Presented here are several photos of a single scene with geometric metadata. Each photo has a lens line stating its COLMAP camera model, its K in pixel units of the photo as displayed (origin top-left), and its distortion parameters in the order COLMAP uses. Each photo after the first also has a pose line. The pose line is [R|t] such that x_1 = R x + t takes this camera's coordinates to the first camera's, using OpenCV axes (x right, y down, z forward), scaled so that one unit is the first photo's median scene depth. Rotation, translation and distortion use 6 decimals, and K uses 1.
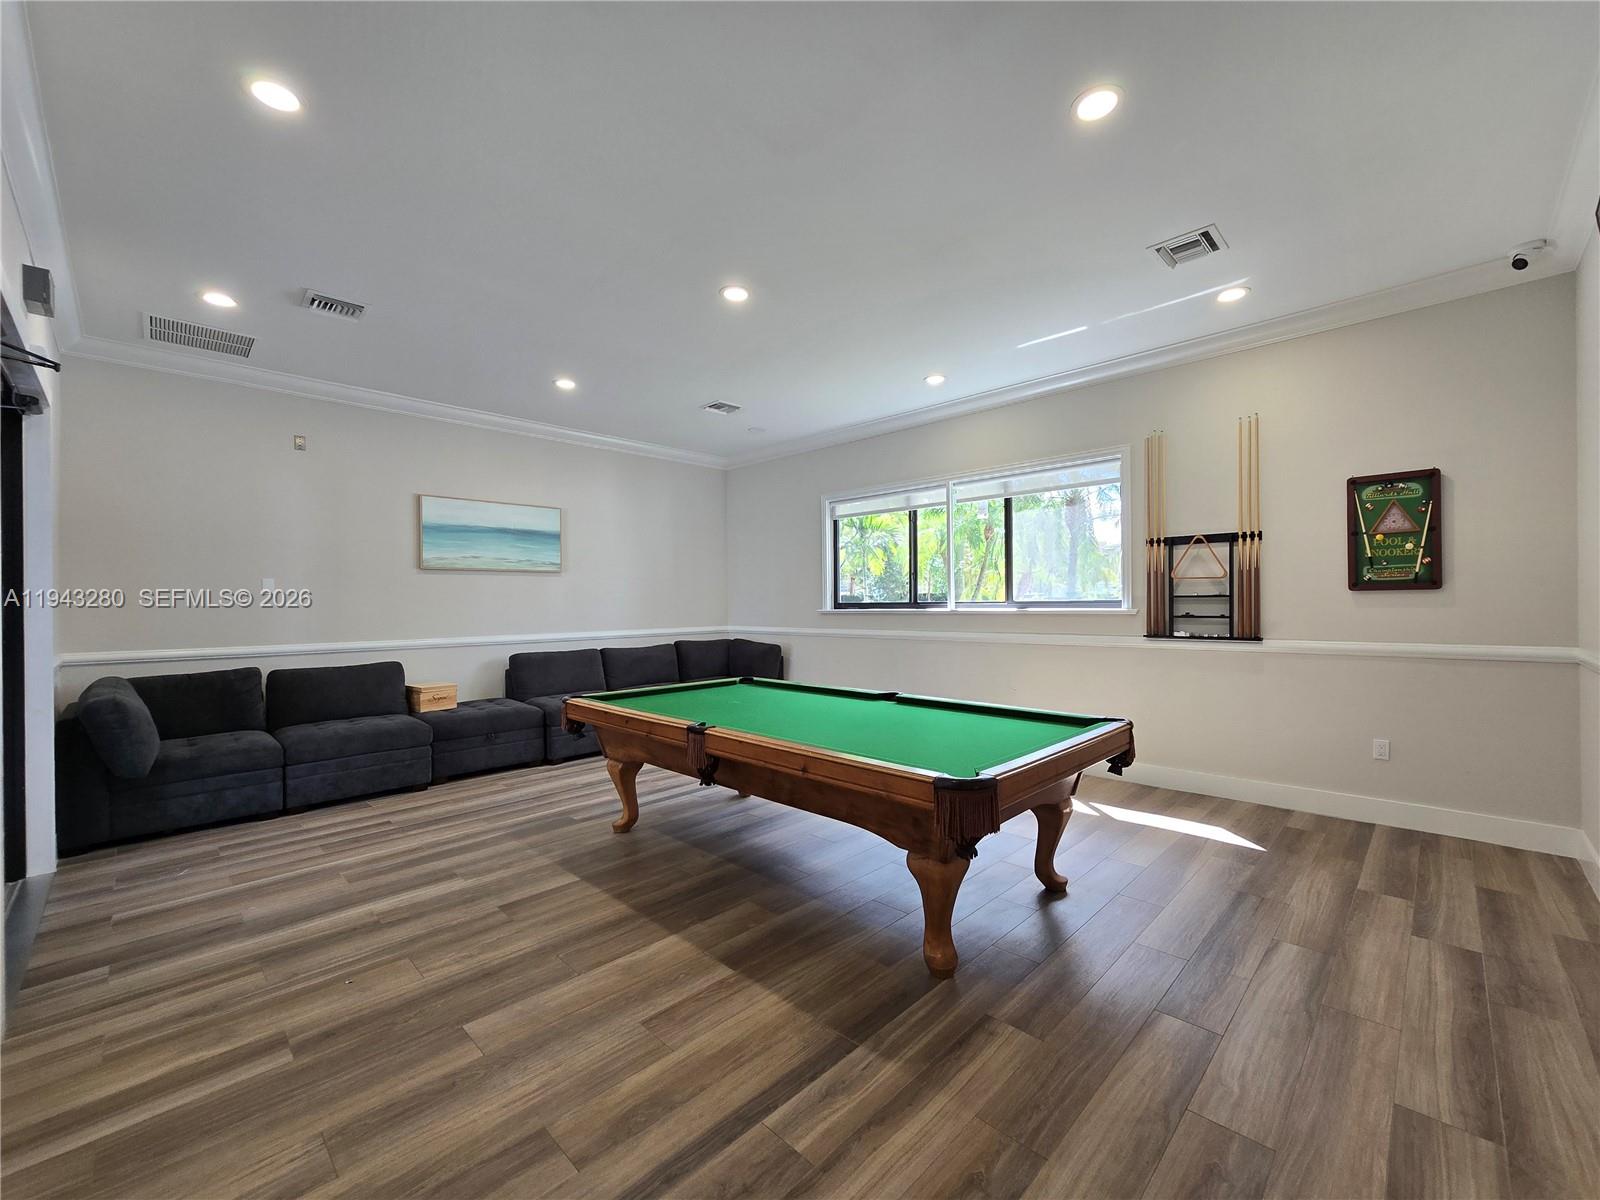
lens RADIAL K [[645.8, 0, 800.0], [0, 645.8, 600.0], [0, 0, 1]] dist [-0.009676, 0.000116]
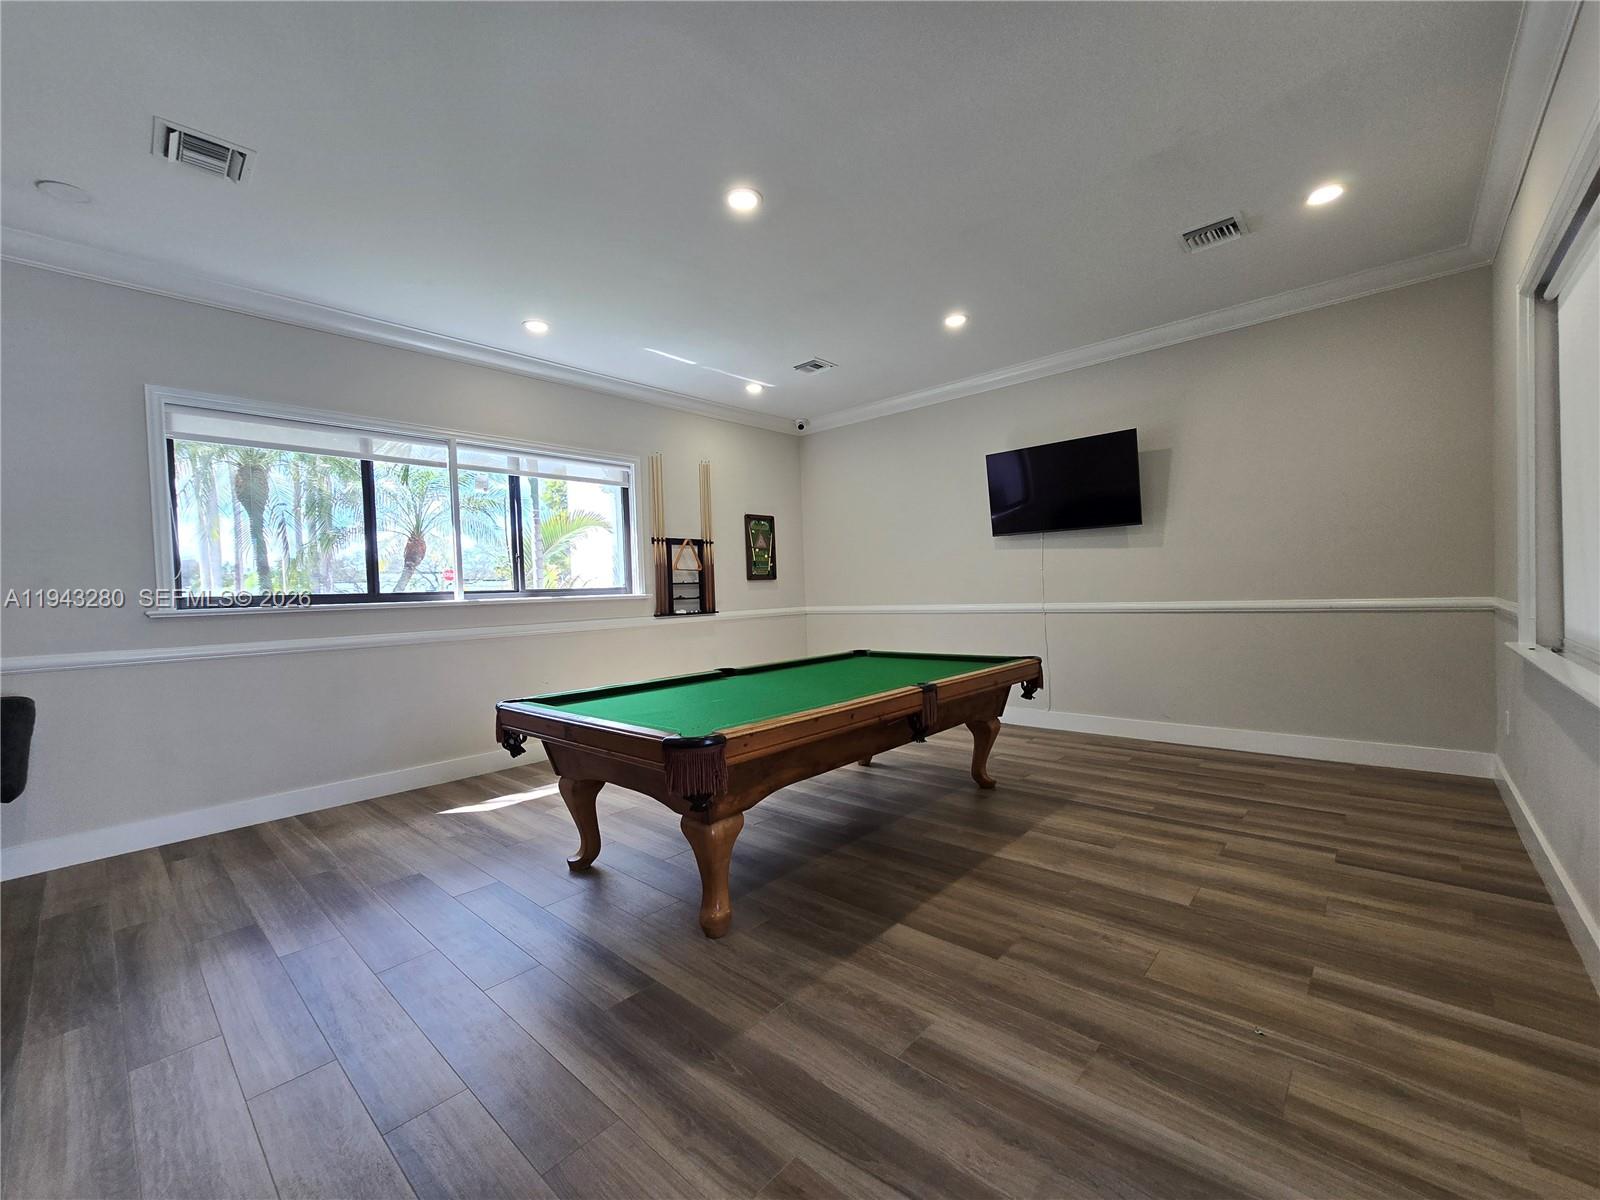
lens RADIAL K [[667.7, 0, 800.0], [0, 667.7, 600.0], [0, 0, 1]] dist [-0.000005, 0.000054]
pose [[-0.036765, -0.004085, 0.999316, -0.982837], [0.027737, 0.999602, 0.005107, 0.035034], [-0.998939, 0.027906, -0.036637, 0.986026]]
